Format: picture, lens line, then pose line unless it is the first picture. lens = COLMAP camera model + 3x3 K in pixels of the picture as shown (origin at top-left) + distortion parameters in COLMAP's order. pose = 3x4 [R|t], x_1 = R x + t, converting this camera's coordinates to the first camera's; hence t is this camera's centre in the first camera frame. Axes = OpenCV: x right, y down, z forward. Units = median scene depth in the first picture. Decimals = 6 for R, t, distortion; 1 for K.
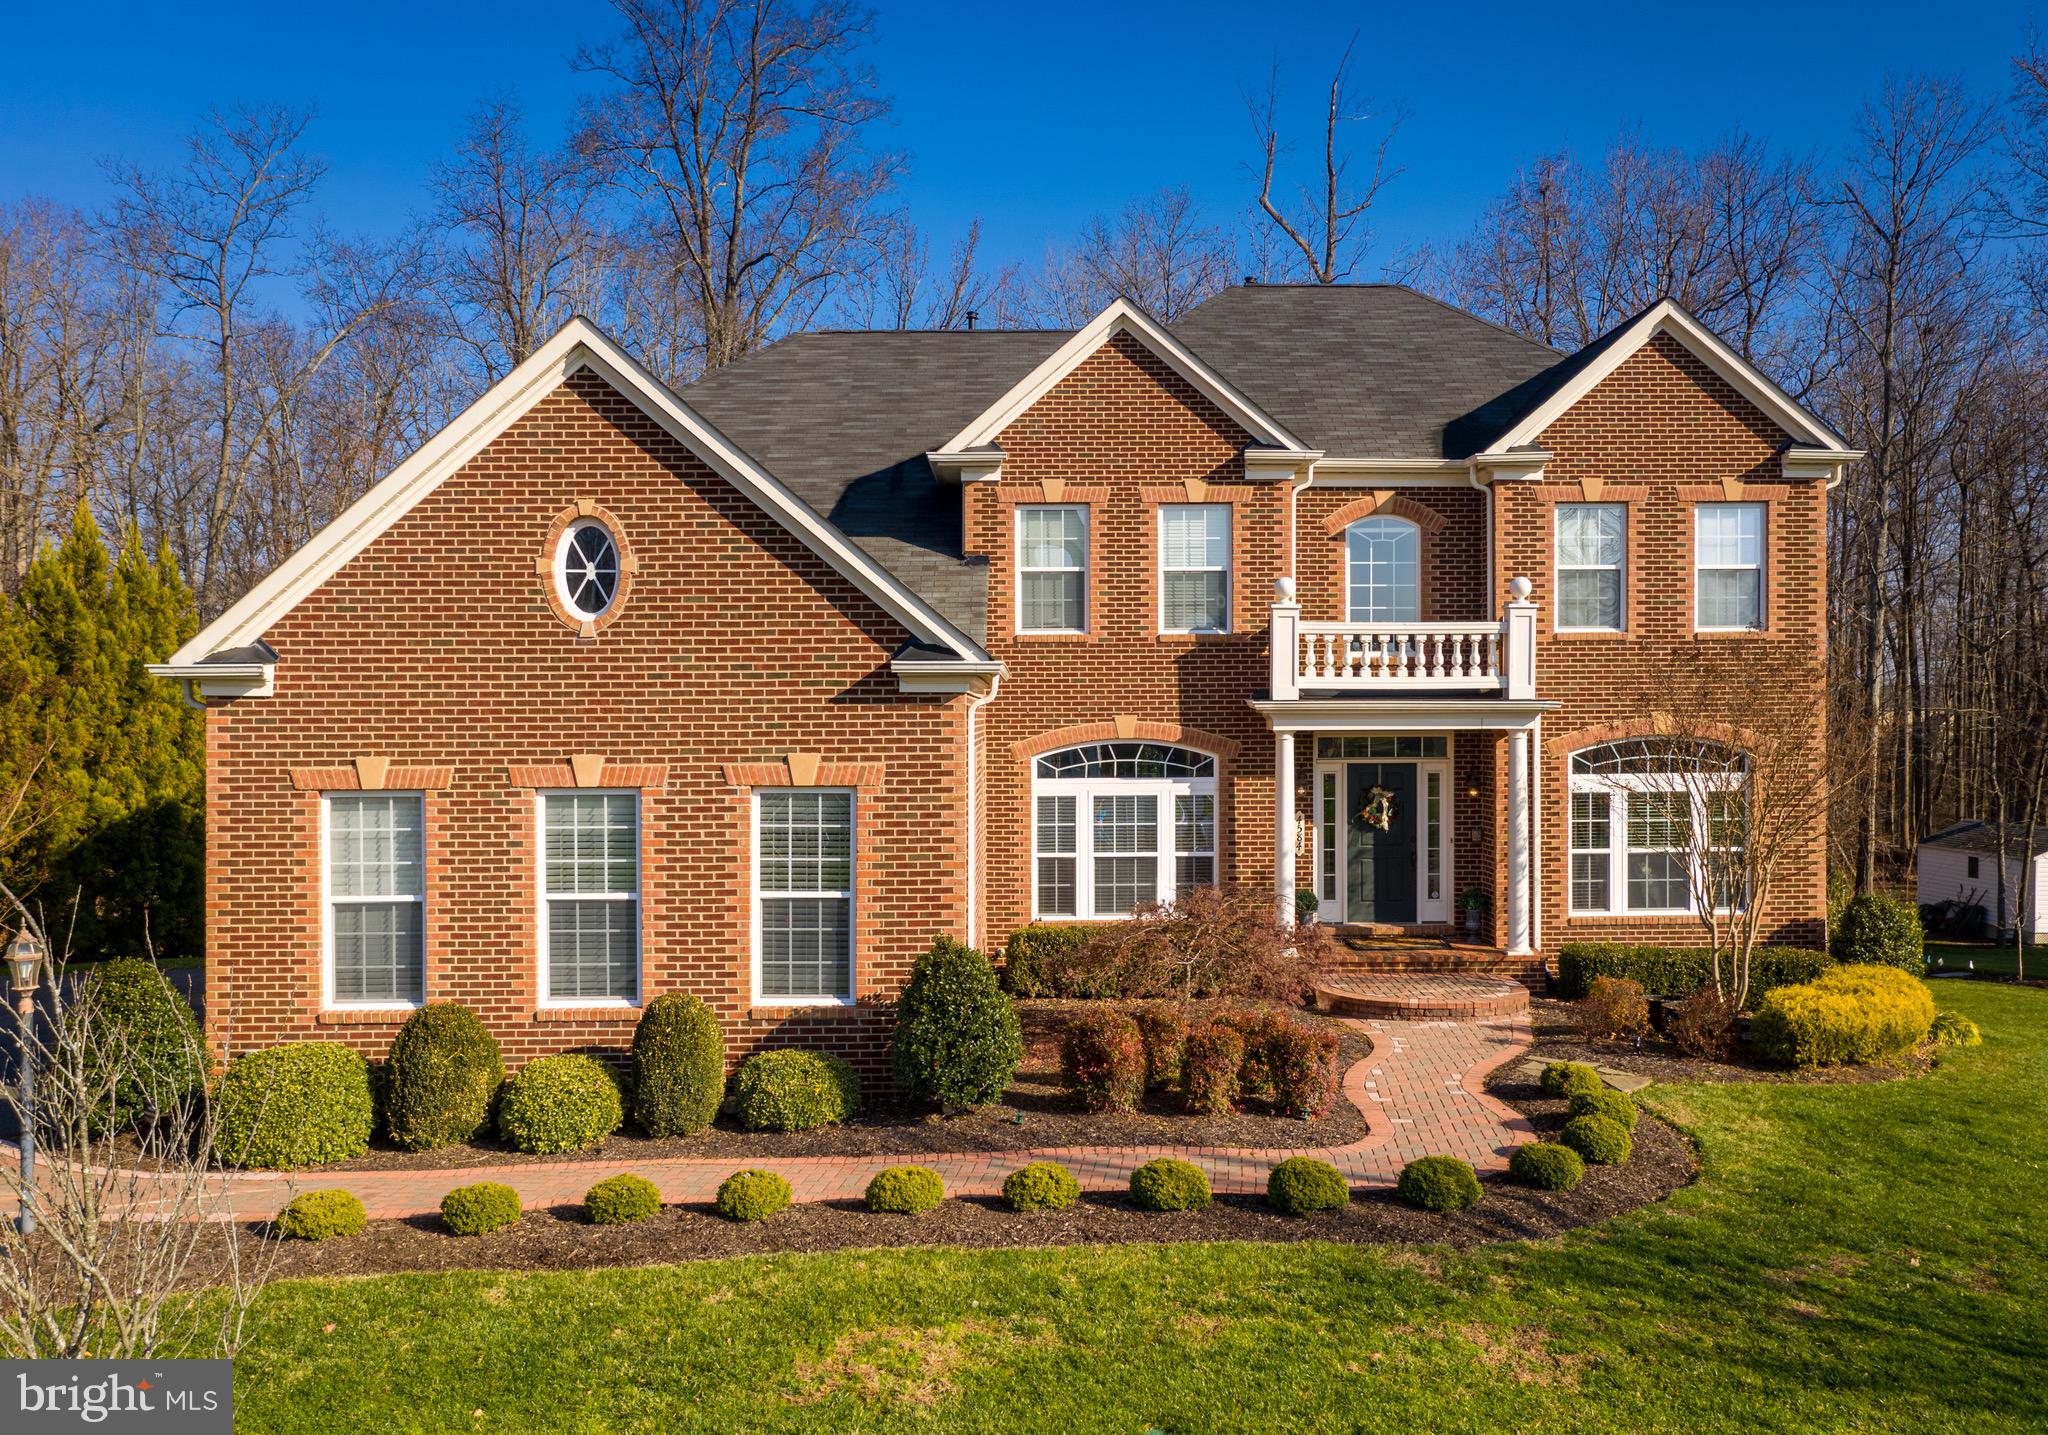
lens RADIAL K [[1720.4, 0, 1064.9], [0, 1720.4, 708.3], [0, 0, 1]] dist [0.000987, 0.012973]
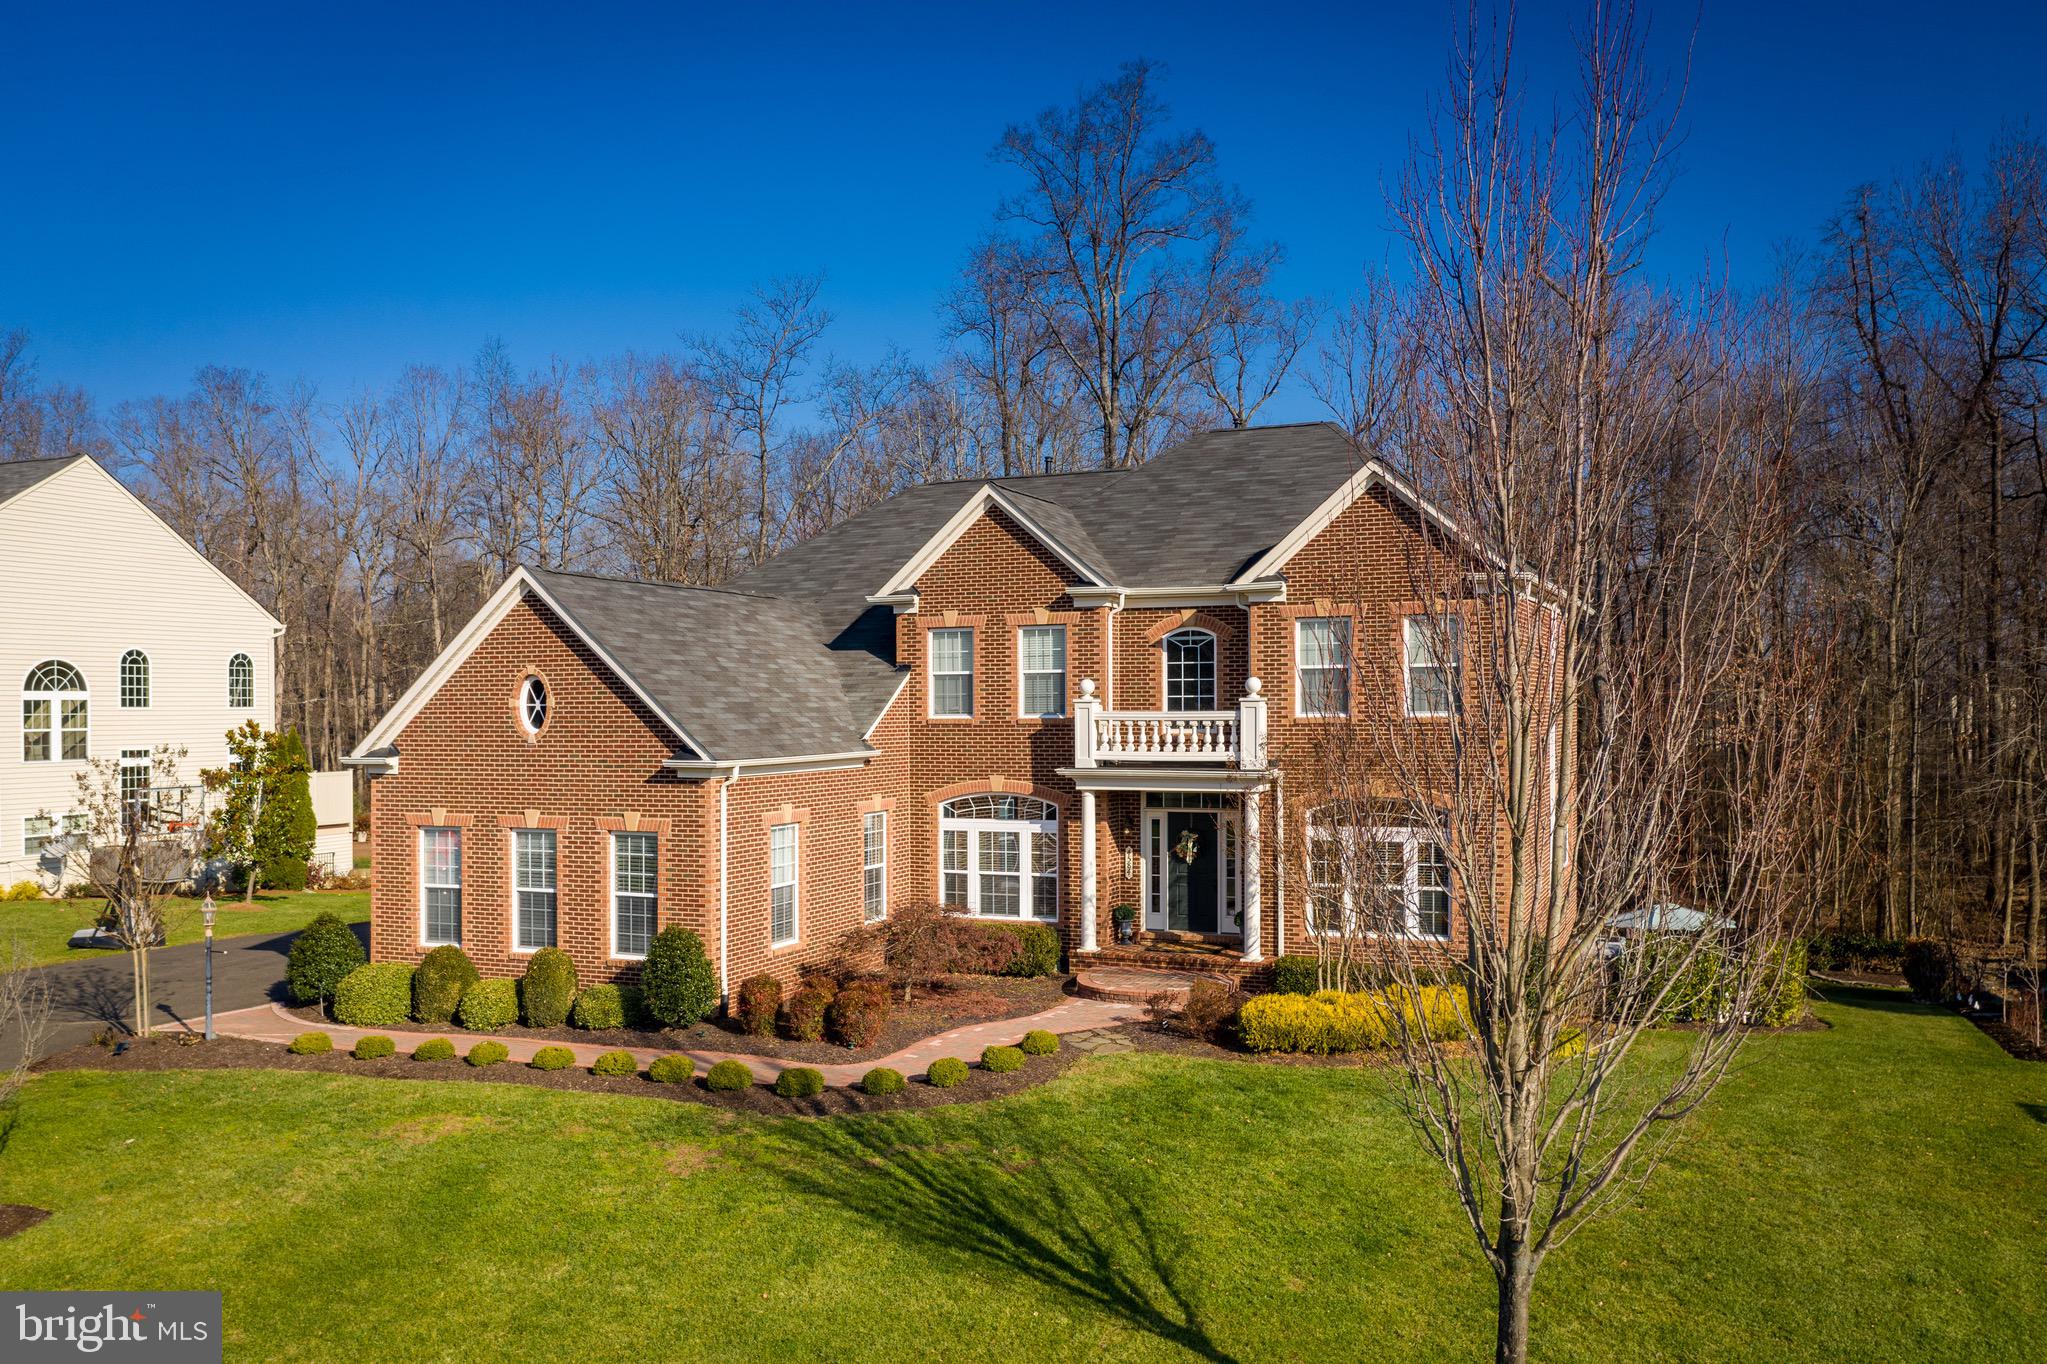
lens RADIAL K [[1646.7, 0, 1013.0], [0, 1646.7, 673.6], [0, 0, 1]] dist [0.006411, 0.017826]
pose [[0.906021, -0.009398, -0.423128, 0.886336], [0.004488, 0.999911, -0.012598, -0.089115], [0.423209, 0.009515, 0.905982, -0.325830]]
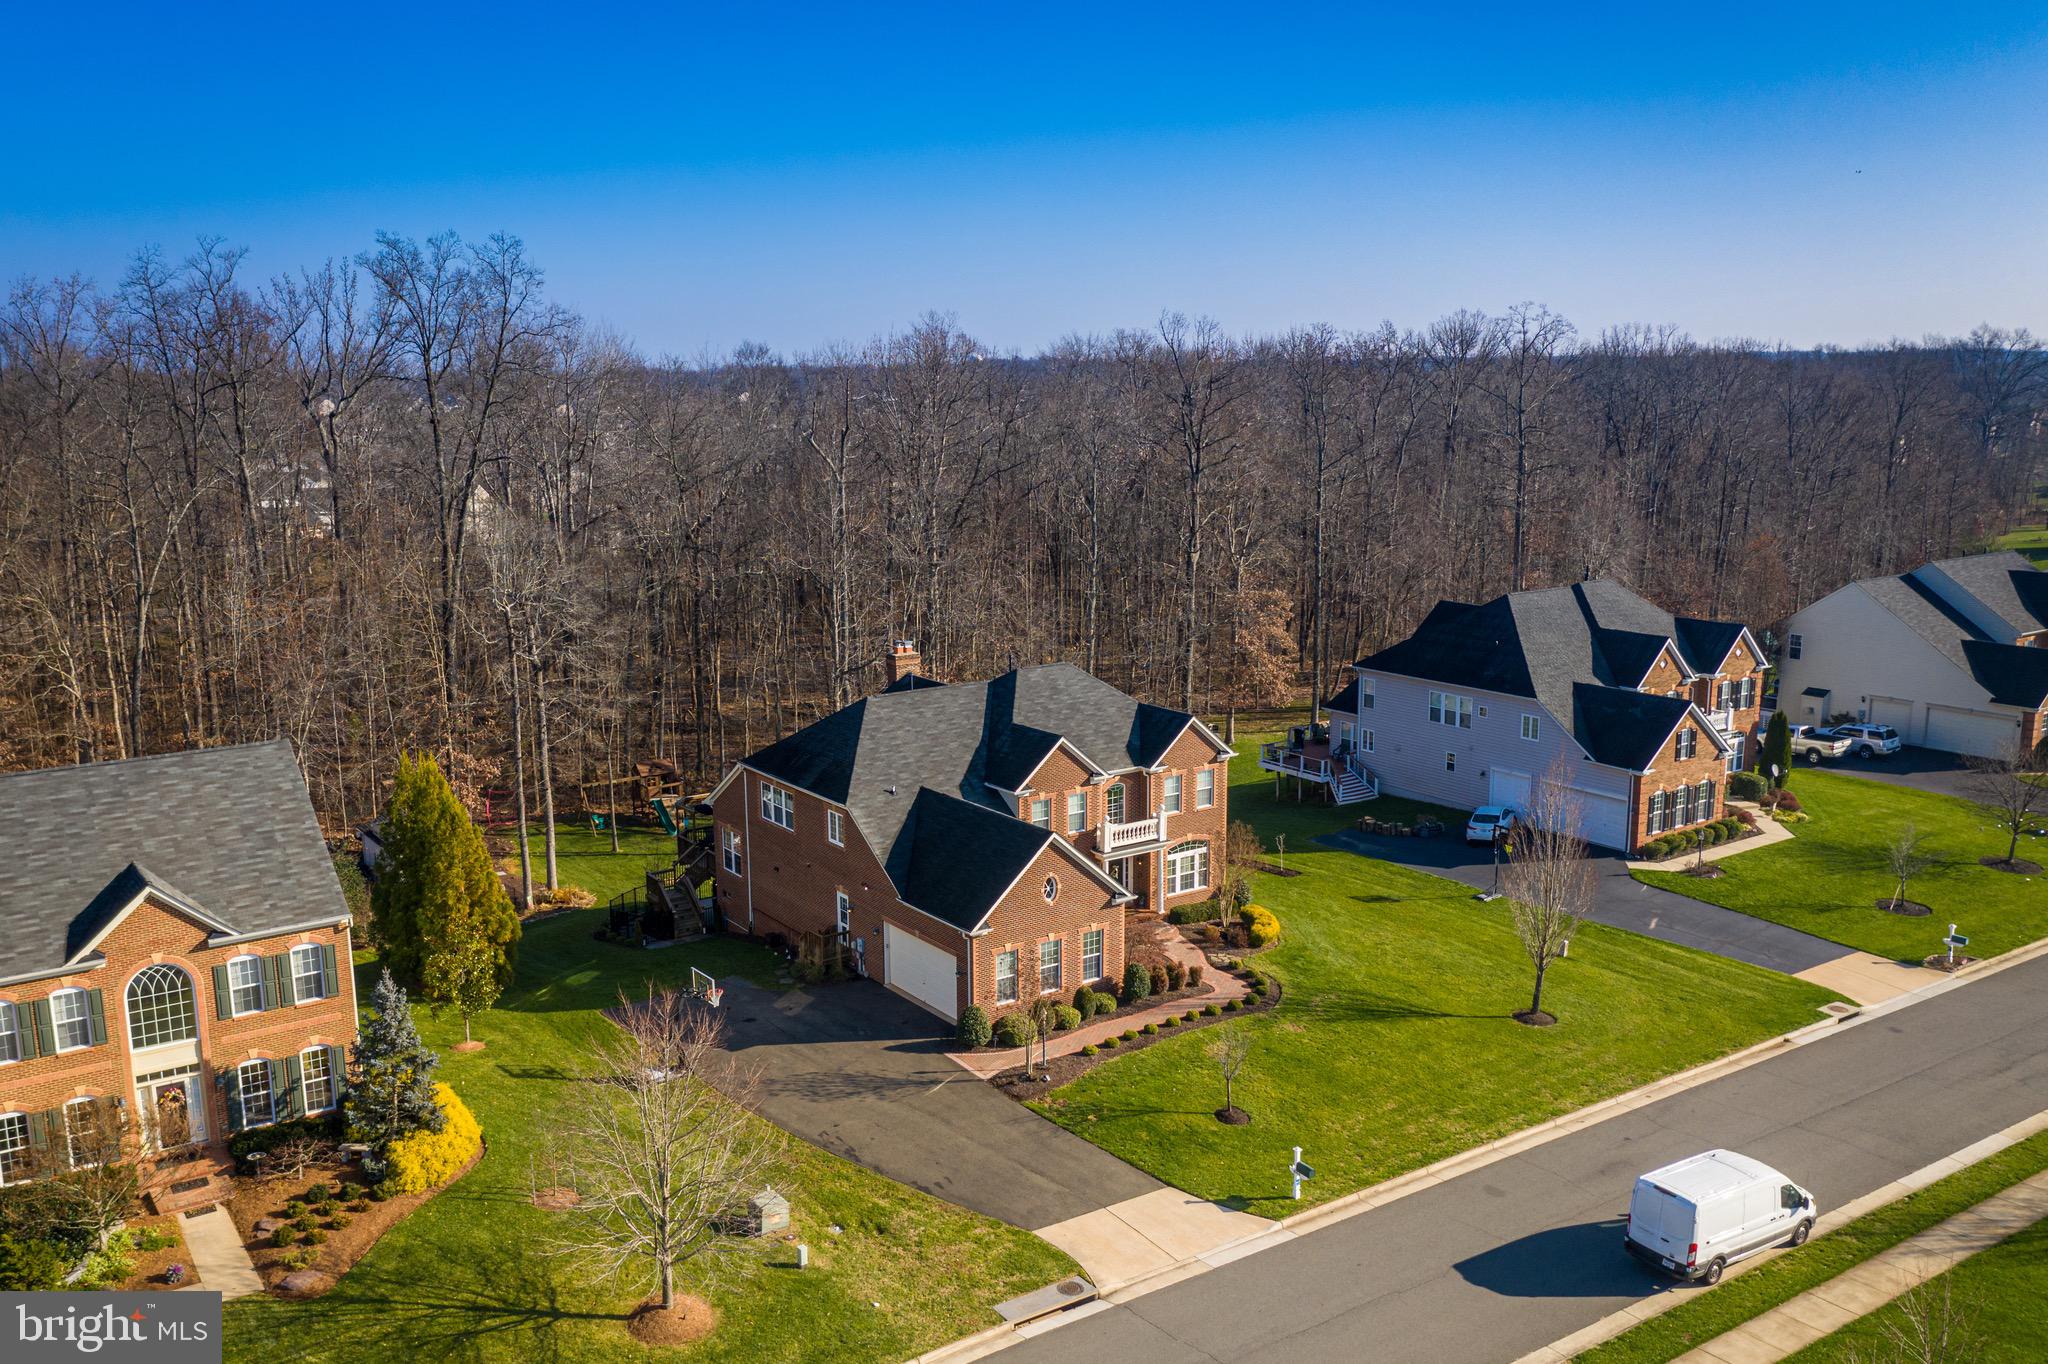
lens RADIAL K [[1712.1, 0, 943.9], [0, 1712.1, 679.8], [0, 0, 1]] dist [-0.000031, 0.002731]
pose [[0.852734, -0.104681, 0.511748, -2.492208], [0.013756, 0.983874, 0.178335, -1.282217], [-0.522164, -0.145033, 0.840423, -2.172102]]
